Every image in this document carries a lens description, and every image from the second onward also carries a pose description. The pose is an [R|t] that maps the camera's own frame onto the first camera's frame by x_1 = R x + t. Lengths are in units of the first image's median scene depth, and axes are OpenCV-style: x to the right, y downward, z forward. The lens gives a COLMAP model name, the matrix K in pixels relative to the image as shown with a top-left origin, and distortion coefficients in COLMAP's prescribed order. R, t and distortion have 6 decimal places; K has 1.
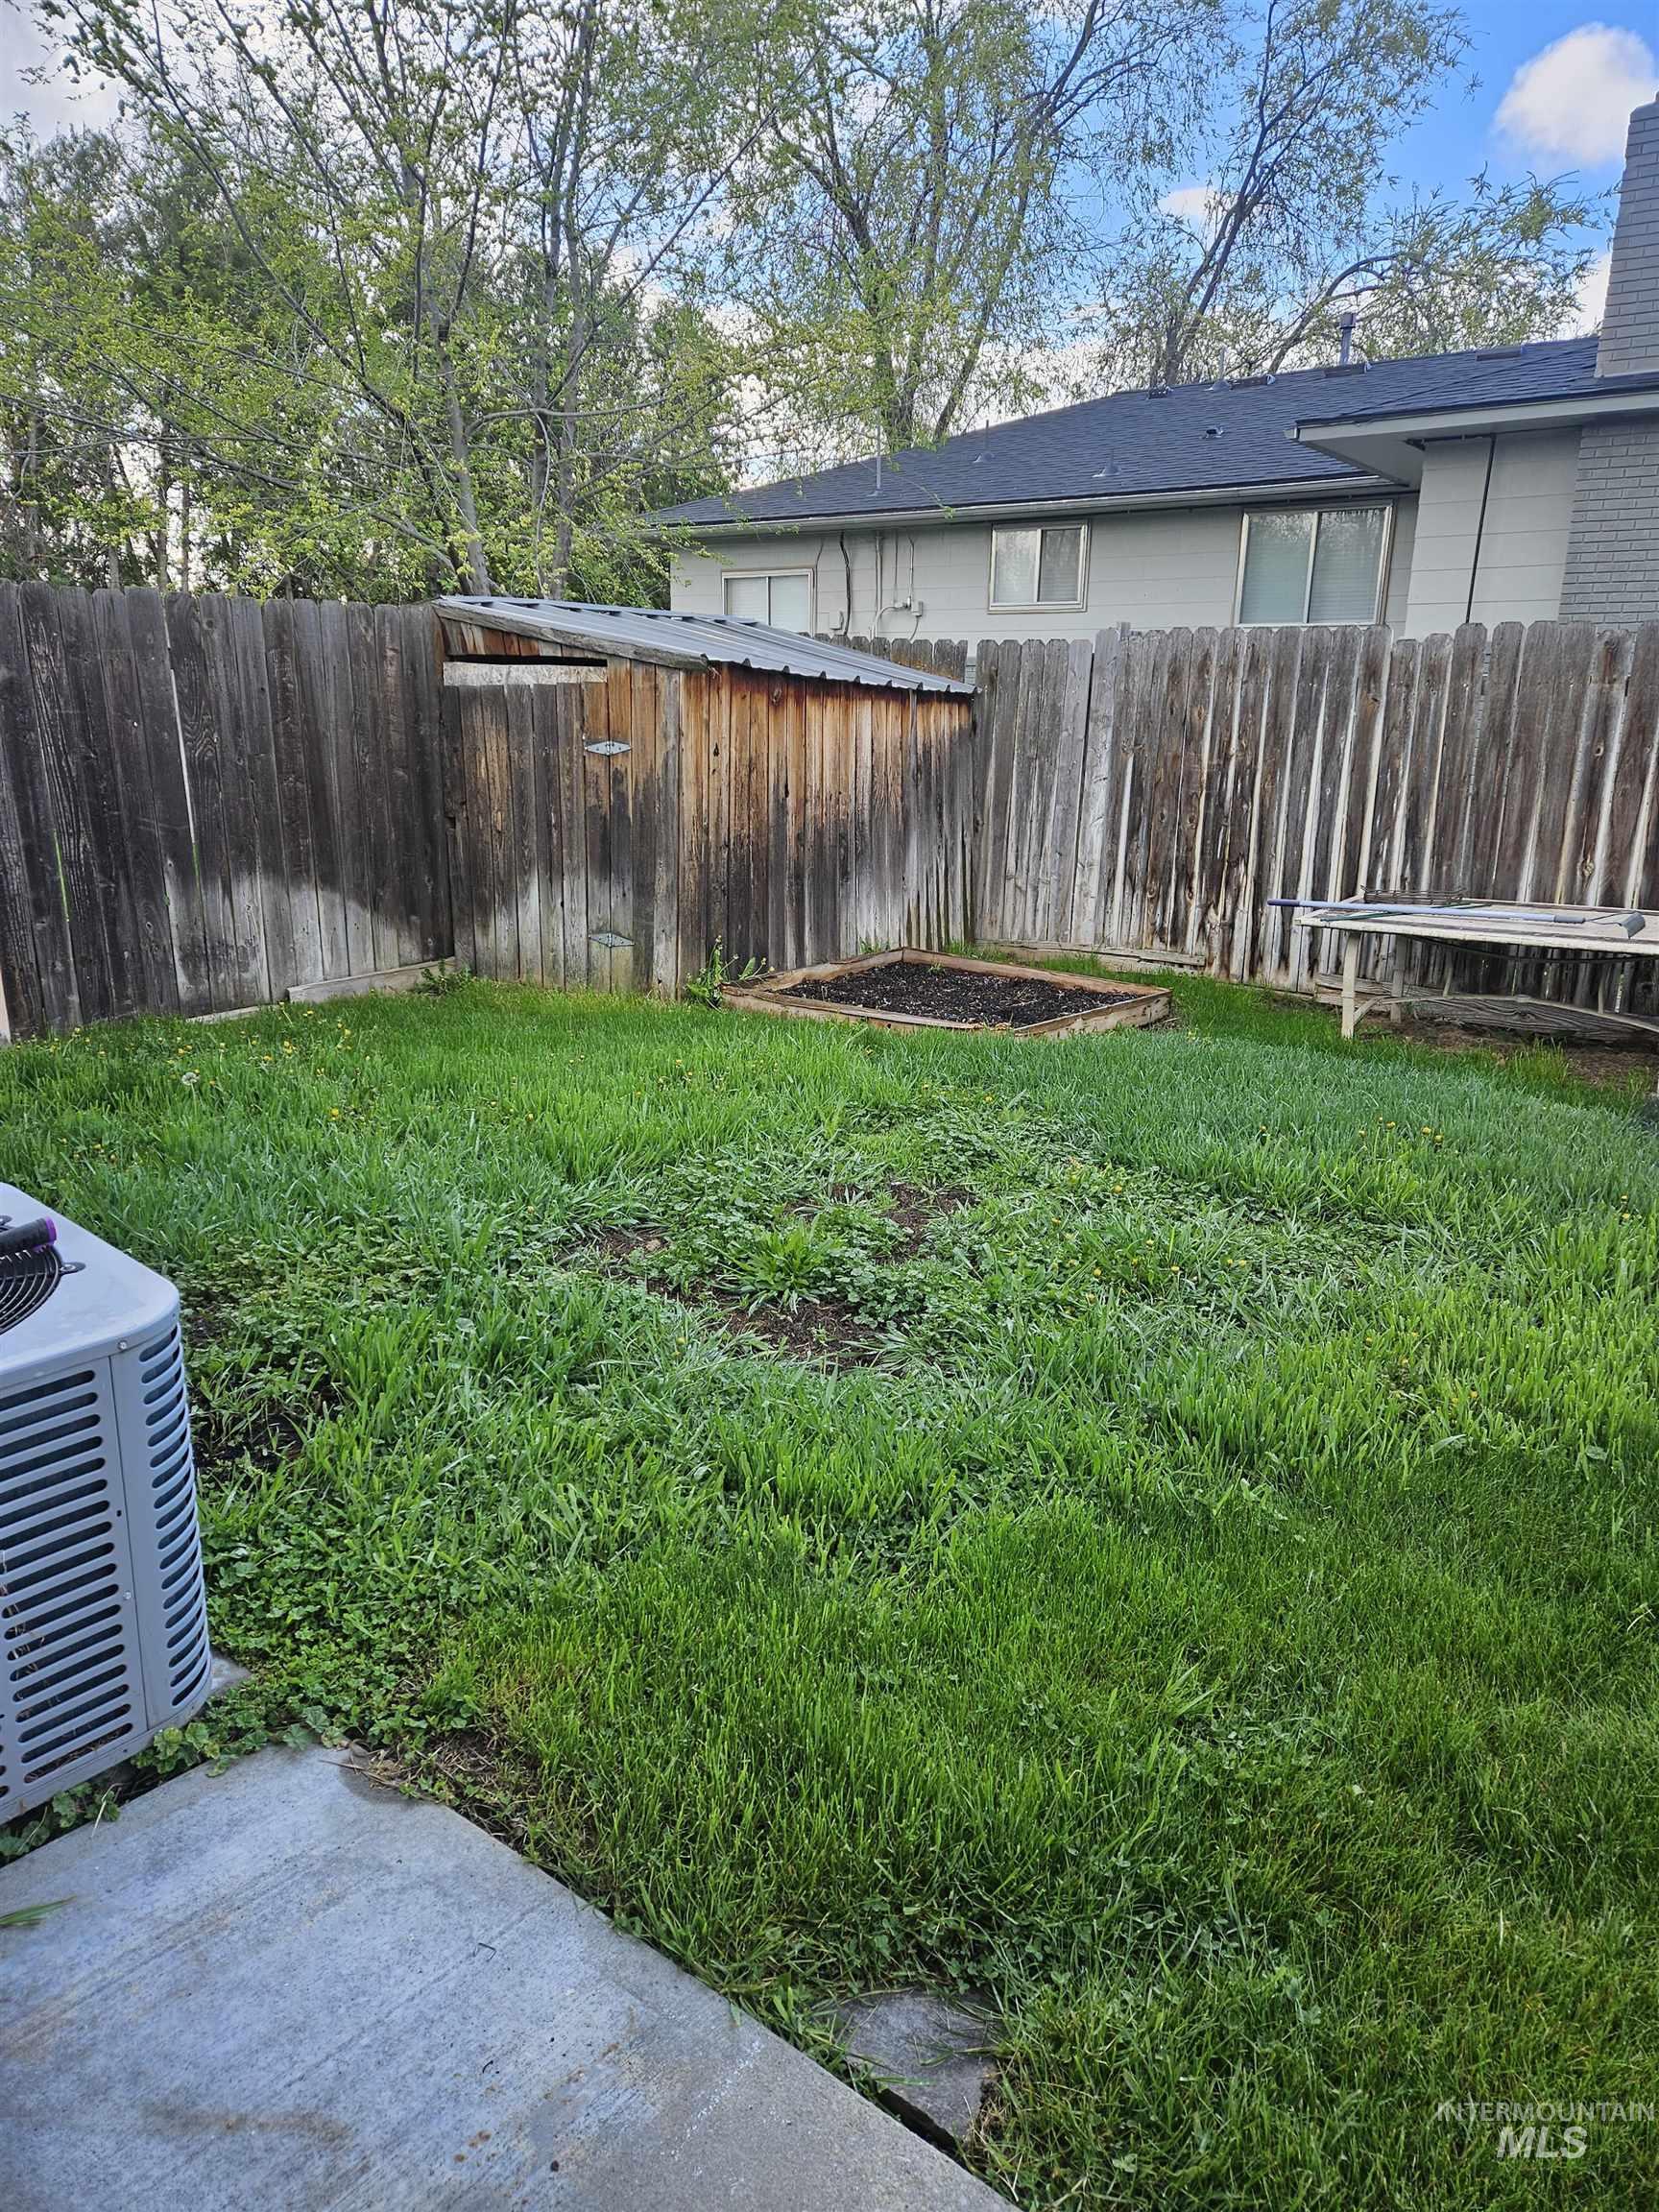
lens RADIAL K [[1461.0, 0, 828.0], [0, 1461.0, 1103.0], [0, 0, 1]] dist [0.073094, -0.052037]
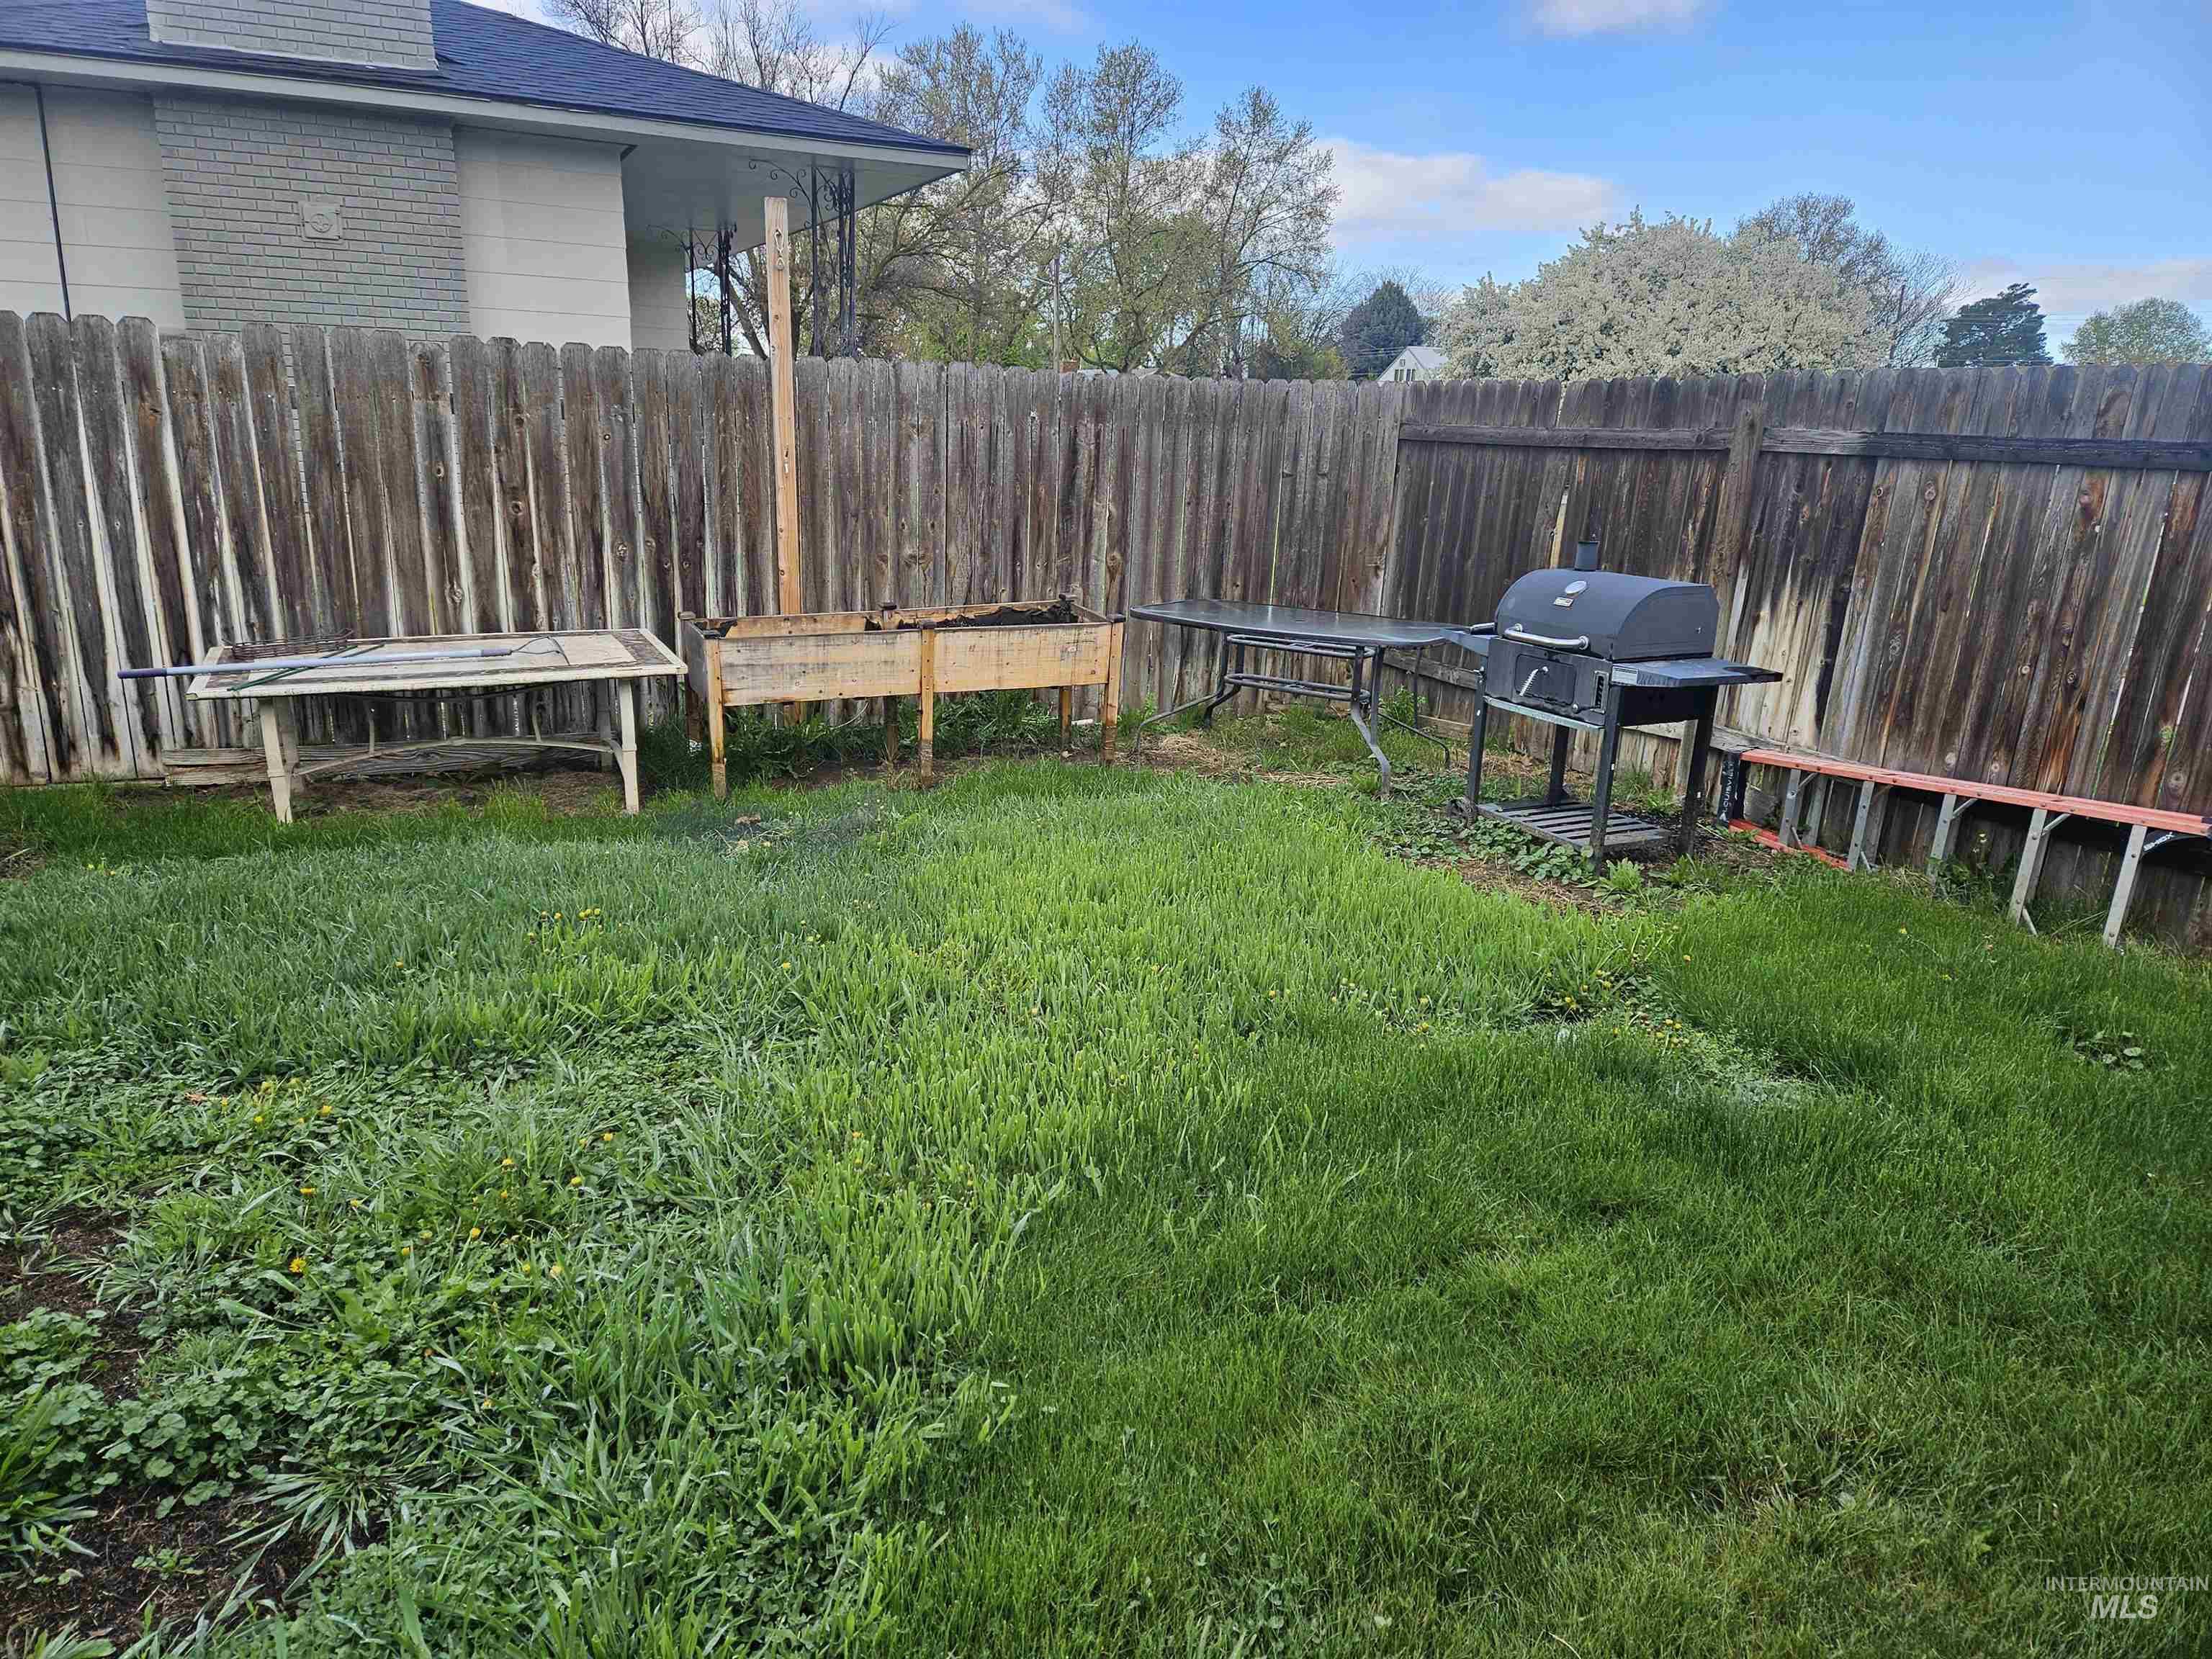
lens RADIAL K [[1461.0, 0, 1104.9], [0, 1461.0, 841.5], [0, 0, 1]] dist [0.073094, -0.052037]
pose [[0.495908, -0.240922, 0.834285, -0.111520], [0.217336, 0.964601, 0.149368, -0.055502], [-0.840738, 0.107247, 0.530714, 0.158947]]
